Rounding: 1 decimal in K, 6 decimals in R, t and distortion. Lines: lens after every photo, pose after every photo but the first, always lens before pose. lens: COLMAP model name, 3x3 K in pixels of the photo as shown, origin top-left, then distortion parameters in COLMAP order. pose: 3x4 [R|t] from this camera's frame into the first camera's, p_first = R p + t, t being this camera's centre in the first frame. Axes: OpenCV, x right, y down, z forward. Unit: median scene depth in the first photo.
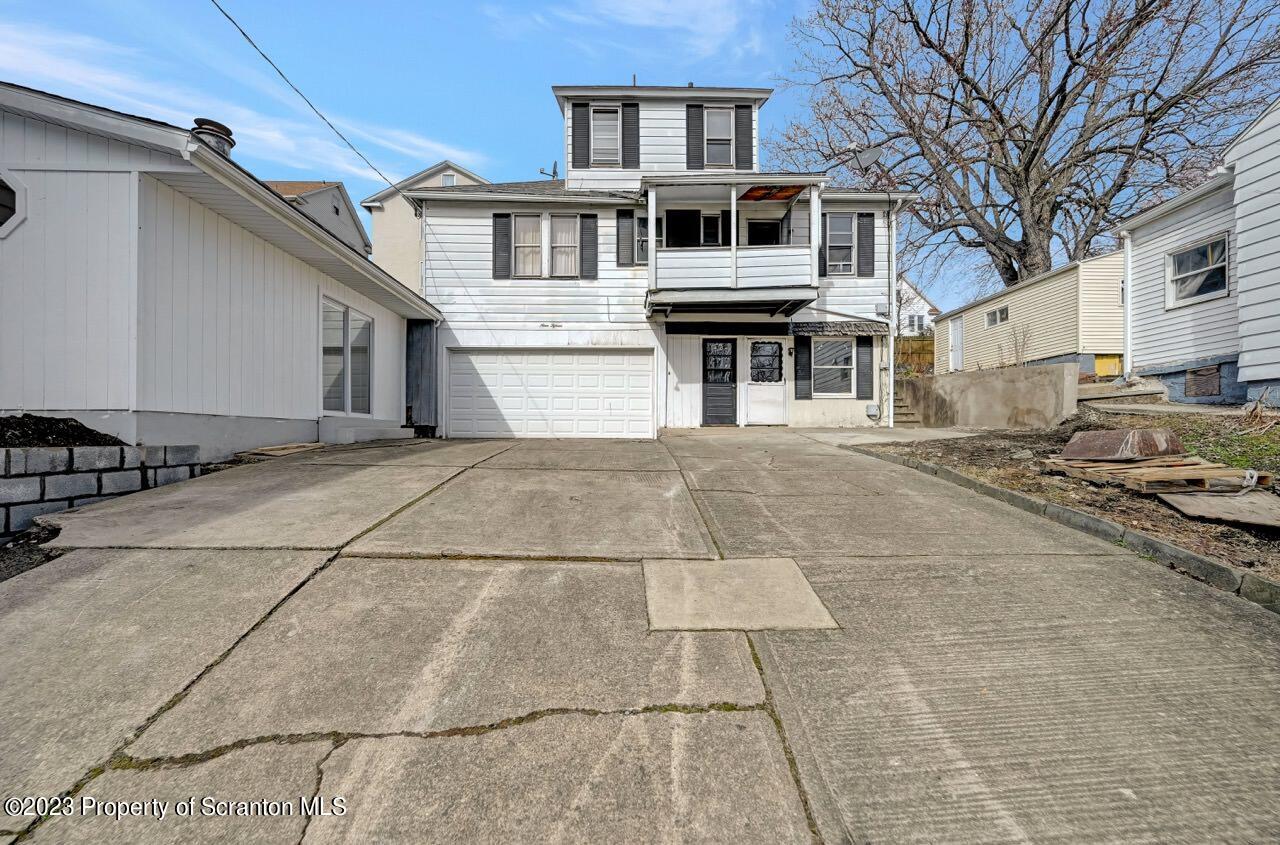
lens RADIAL K [[507.0, 0, 632.9], [0, 507.0, 434.6], [0, 0, 1]] dist [0.000588, -0.000465]
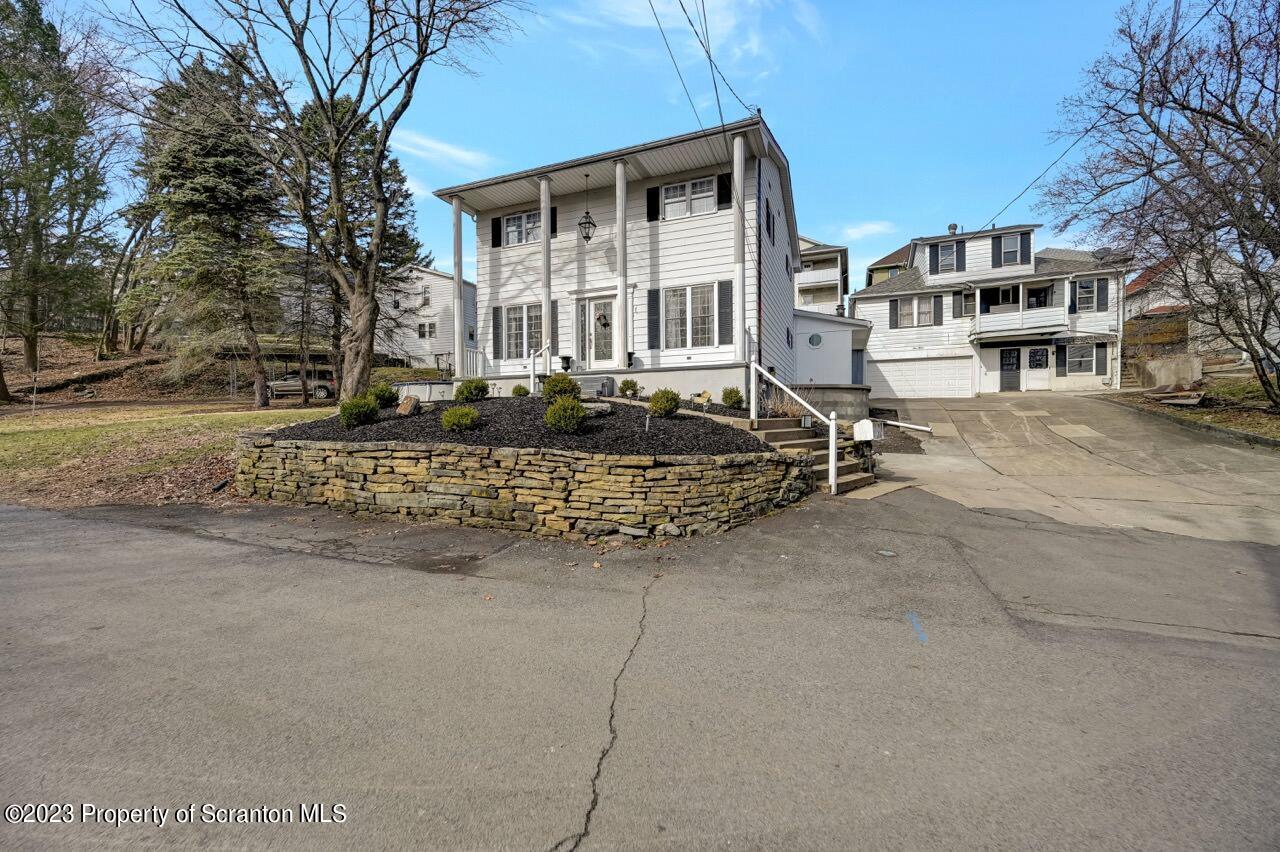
lens RADIAL K [[507.0, 0, 637.3], [0, 507.0, 430.3], [0, 0, 1]] dist [0.000588, -0.000465]
pose [[0.915071, -0.001113, -0.403292, -0.393083], [0.010624, 0.999716, 0.021347, 0.083493], [0.403154, -0.023818, 0.914822, -1.531427]]
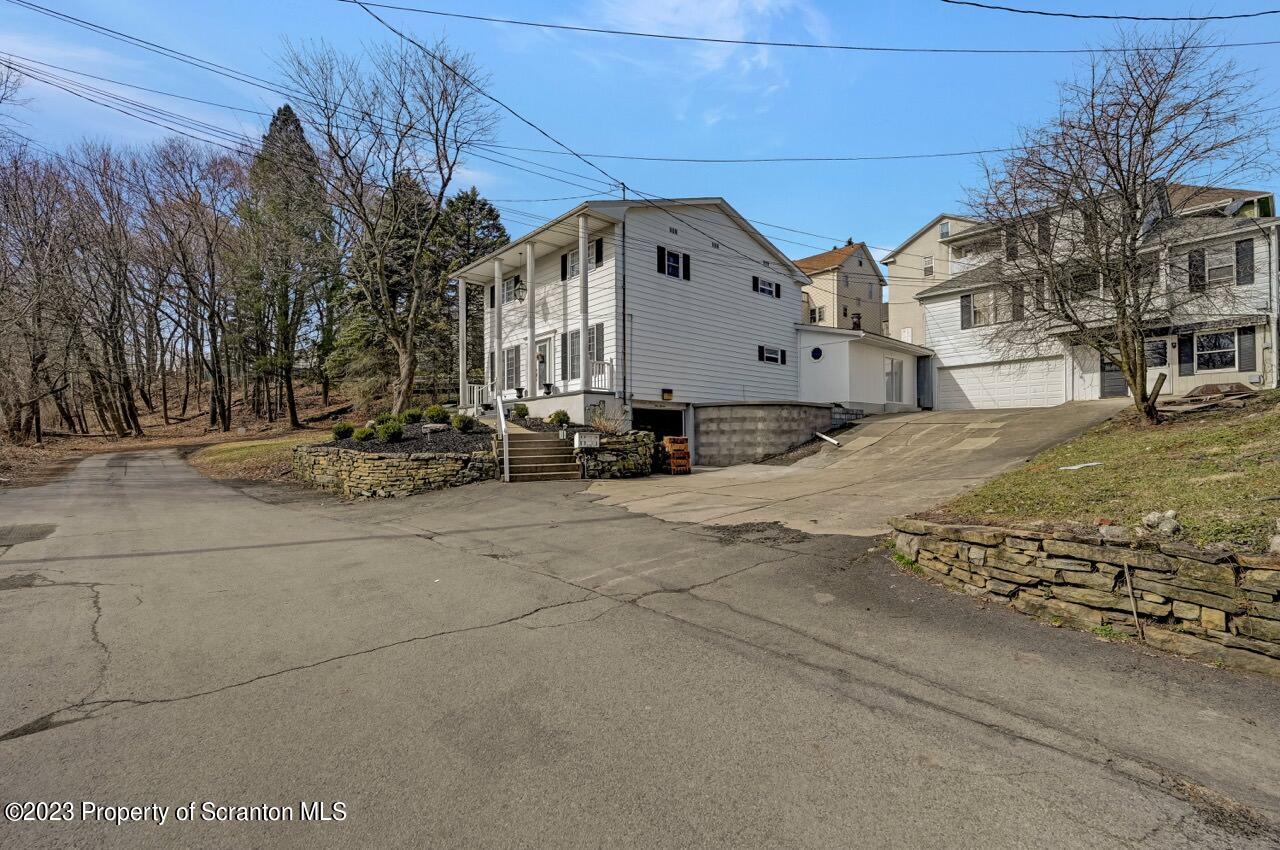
lens RADIAL K [[575.2, 0, 639.2], [0, 575.2, 436.2], [0, 0, 1]] dist [0.003536, -0.000460]
pose [[0.649489, -0.018182, -0.760153, 0.591964], [0.013891, 0.999831, -0.012046, 0.110010], [0.760244, -0.002736, 0.649632, -1.372241]]
